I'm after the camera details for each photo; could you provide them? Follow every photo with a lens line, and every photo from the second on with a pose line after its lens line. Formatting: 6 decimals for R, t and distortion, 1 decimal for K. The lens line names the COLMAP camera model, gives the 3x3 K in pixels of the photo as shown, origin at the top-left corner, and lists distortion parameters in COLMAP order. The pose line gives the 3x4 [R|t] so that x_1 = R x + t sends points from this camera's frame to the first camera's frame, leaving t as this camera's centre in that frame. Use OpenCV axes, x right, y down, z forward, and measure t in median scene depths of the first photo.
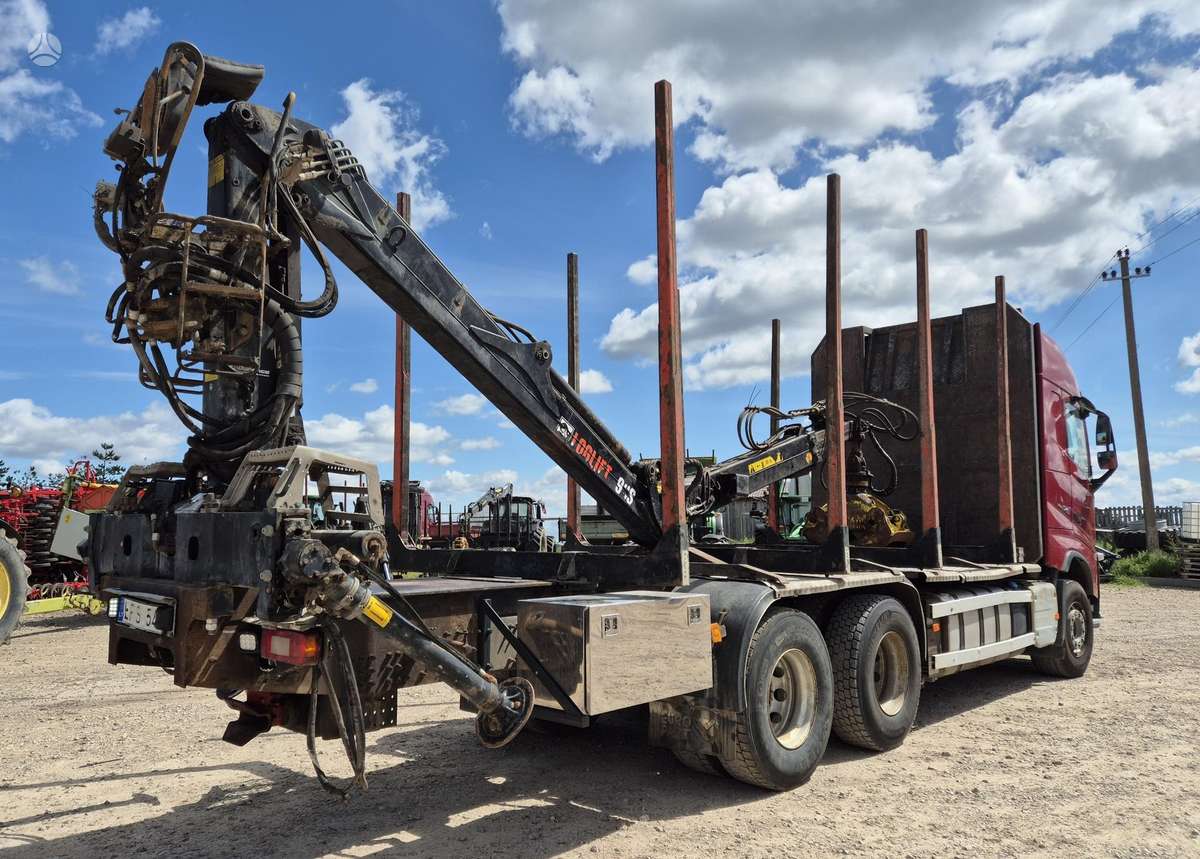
lens RADIAL K [[909.7, 0, 533.3], [0, 909.7, 476.8], [0, 0, 1]] dist [0.066970, 0.009549]
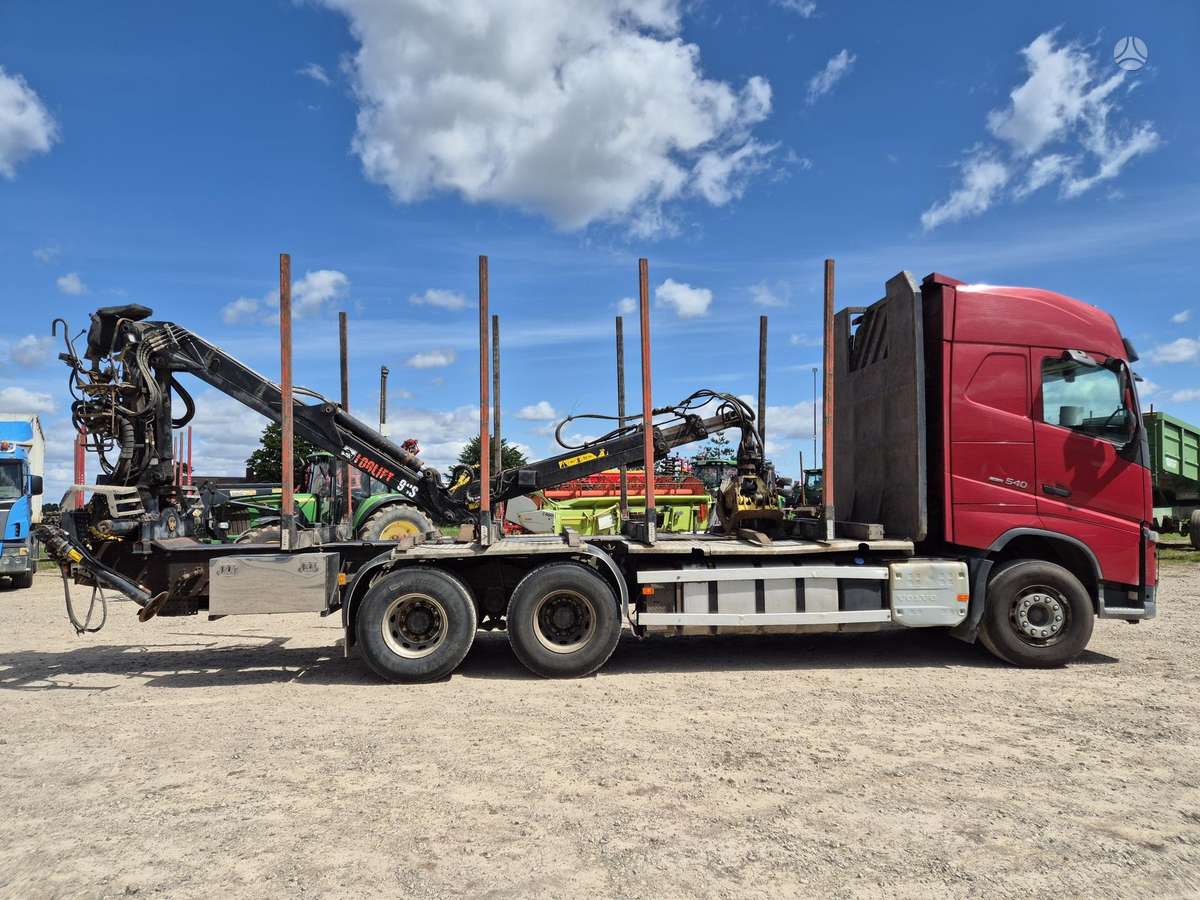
lens RADIAL K [[816.5, 0, 604.4], [0, 816.5, 458.7], [0, 0, 1]] dist [0.048259, -0.015696]
pose [[0.745442, -0.044080, -0.665112, 1.185649], [0.054805, 0.998486, -0.004750, -0.008978], [0.664314, -0.032911, 0.746729, 0.179152]]
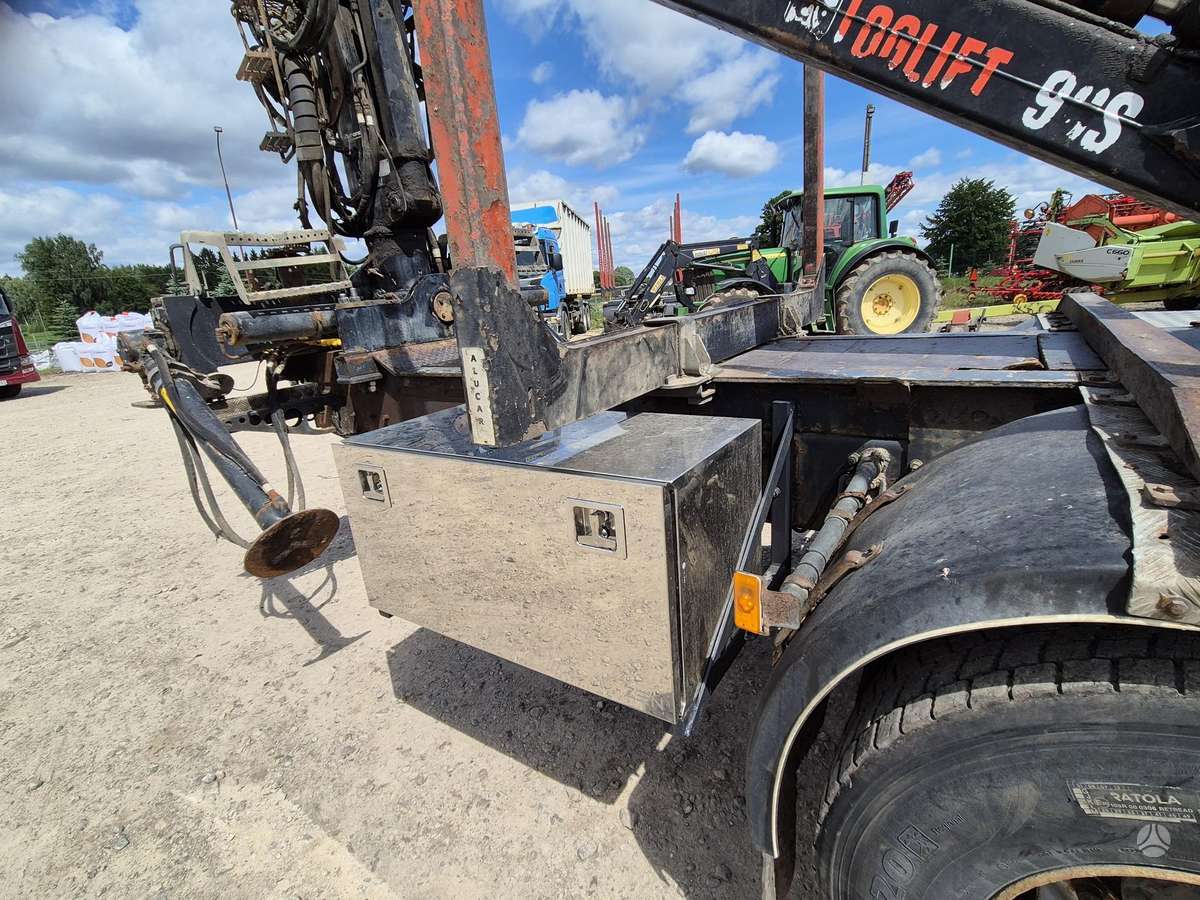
lens RADIAL K [[559.7, 0, 616.9], [0, 559.7, 460.0], [0, 0, 1]] dist [-0.000194, -0.000692]
pose [[0.193573, 0.280455, -0.940146, 0.277506], [0.142990, 0.939973, 0.309845, 0.044712], [0.970610, -0.194409, 0.141851, 0.730815]]
